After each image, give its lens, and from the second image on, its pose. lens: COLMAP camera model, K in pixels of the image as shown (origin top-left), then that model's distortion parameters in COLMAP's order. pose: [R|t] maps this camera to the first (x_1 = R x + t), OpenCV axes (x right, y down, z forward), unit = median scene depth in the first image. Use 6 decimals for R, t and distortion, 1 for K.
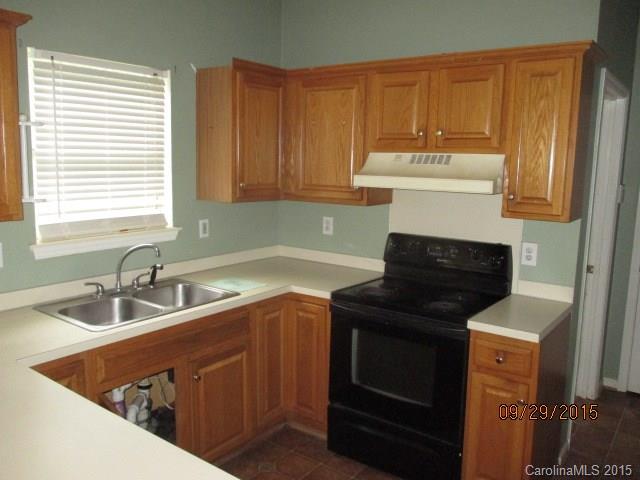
lens RADIAL K [[537.2, 0, 320.0], [0, 537.2, 240.0], [0, 0, 1]] dist [-0.002332, -0.008462]
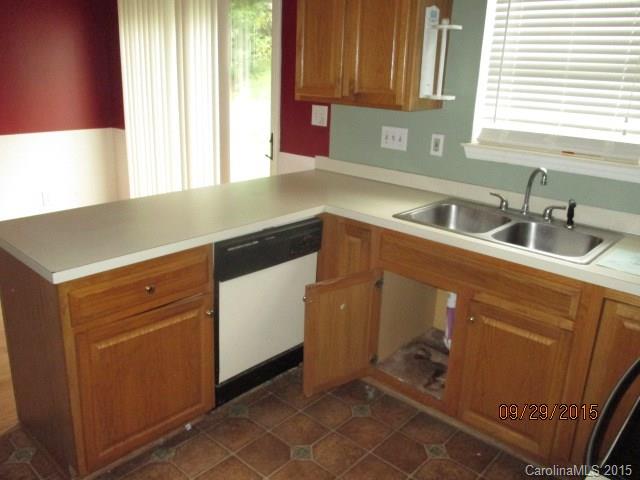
lens RADIAL K [[537.2, 0, 320.0], [0, 537.2, 240.0], [0, 0, 1]] dist [-0.002332, -0.008462]
pose [[-0.090493, 0.281139, -0.955391, 0.536362], [-0.195518, 0.935642, 0.293847, -0.063916], [0.976516, 0.213387, -0.029701, 0.704783]]
